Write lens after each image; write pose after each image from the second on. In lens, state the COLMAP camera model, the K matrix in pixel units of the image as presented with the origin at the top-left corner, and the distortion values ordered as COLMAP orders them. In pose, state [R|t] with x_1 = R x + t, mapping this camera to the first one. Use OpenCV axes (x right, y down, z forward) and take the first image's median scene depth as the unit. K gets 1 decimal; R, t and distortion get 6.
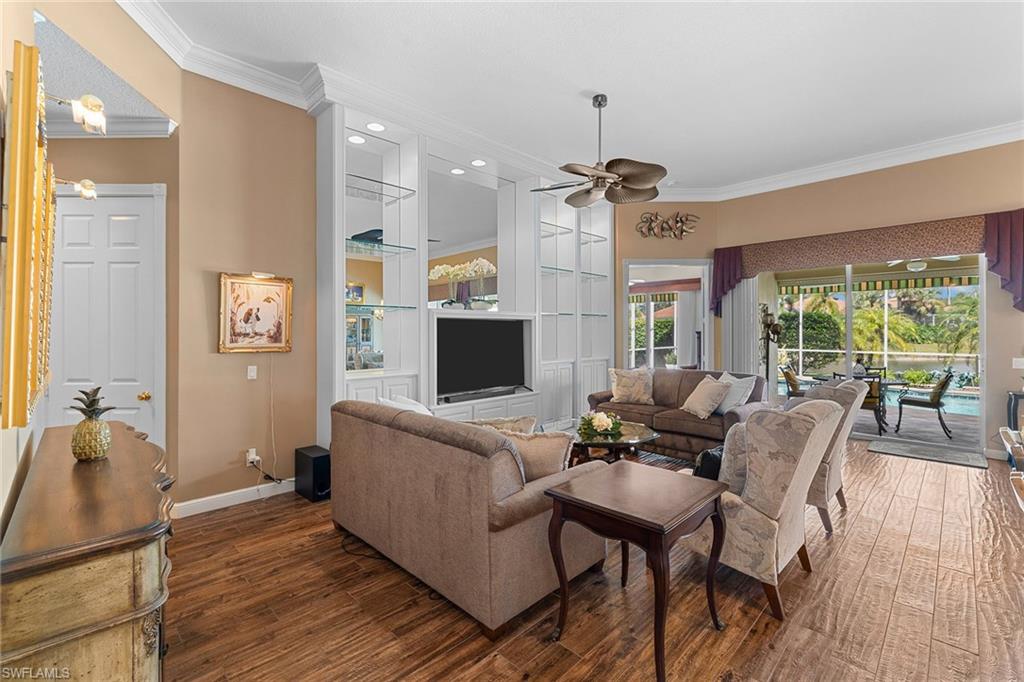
lens RADIAL K [[443.6, 0, 505.8], [0, 443.6, 328.9], [0, 0, 1]] dist [0.000169, 0.000439]
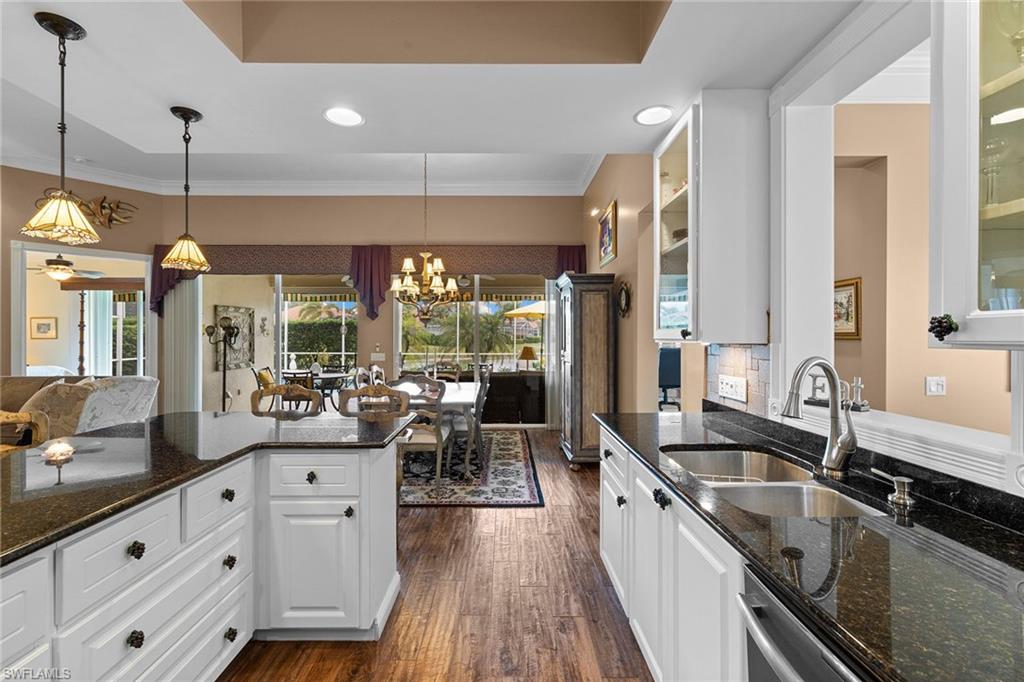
lens RADIAL K [[443.6, 0, 506.7], [0, 443.6, 336.6], [0, 0, 1]] dist [0.000169, 0.000439]
pose [[0.695924, 0.005638, 0.718093, 0.326001], [-0.007018, 0.999975, -0.001050, 0.007958], [-0.718081, -0.004309, 0.695946, -0.182159]]
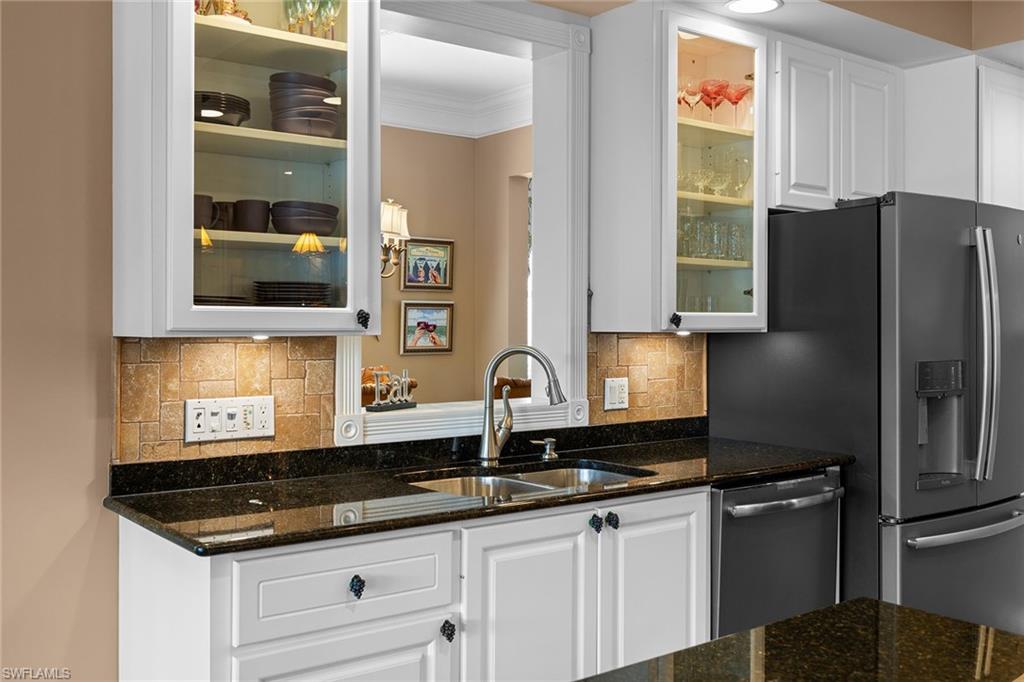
lens RADIAL K [[986.4, 0, 496.3], [0, 986.4, 326.1], [0, 0, 1]] dist [0.006711, 0.000000]
pose [[-0.992300, 0.000516, 0.123855, 0.530557], [-0.000189, 0.999984, -0.005681, 0.009974], [-0.123856, -0.005660, -0.992284, 0.316360]]
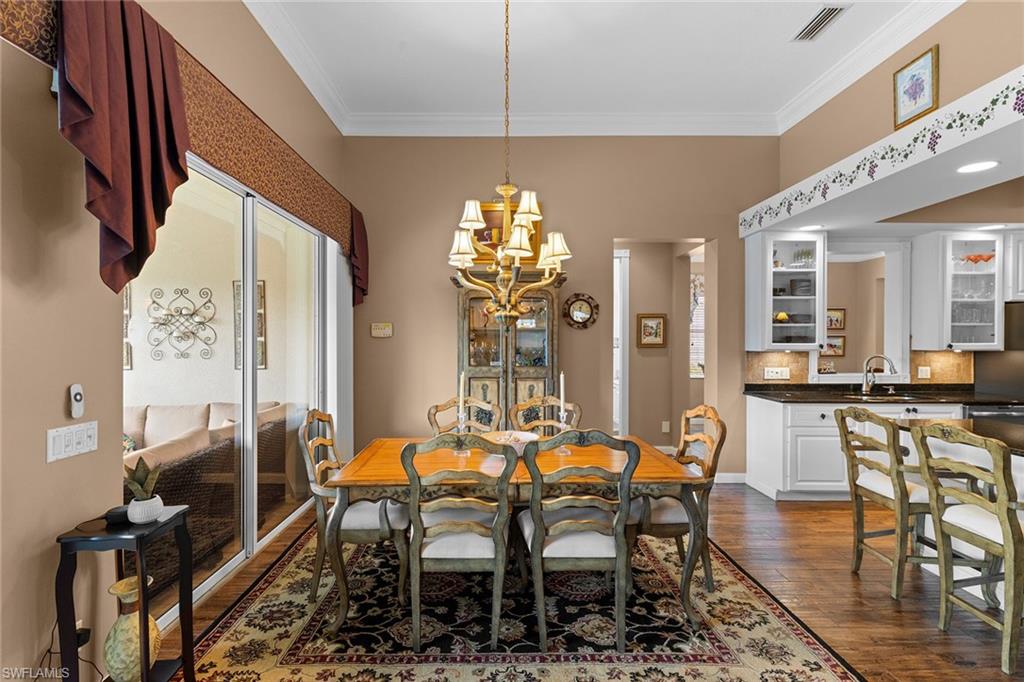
lens RADIAL K [[480.9, 0, 501.6], [0, 480.9, 343.4], [0, 0, 1]] dist [0.006853, -0.001513]
pose [[-0.714470, -0.000084, 0.699667, 0.478393], [-0.001935, 0.999996, -0.001855, 0.002725], [-0.699664, -0.002679, -0.714467, 0.730559]]
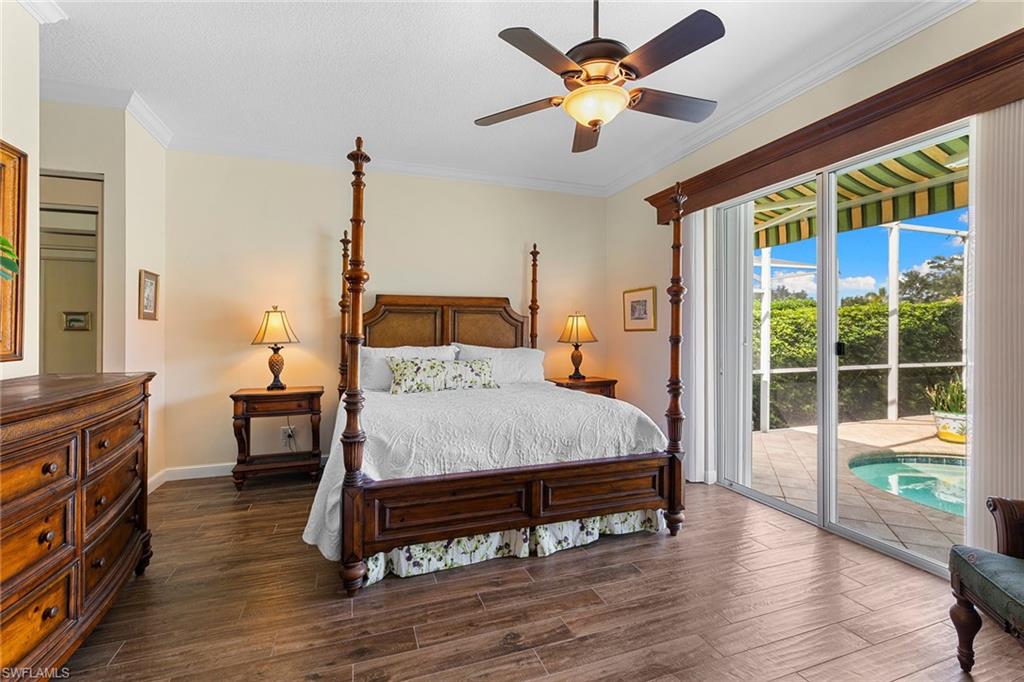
lens RADIAL K [[443.6, 0, 512.0], [0, 443.6, 332.3], [0, 0, 1]] dist [0.000169, 0.000439]
pose [[0.909849, 0.001658, -0.414935, 0.423402], [-0.000398, 0.999995, 0.003122, 0.023713], [0.414938, -0.002675, 0.909846, 1.074776]]
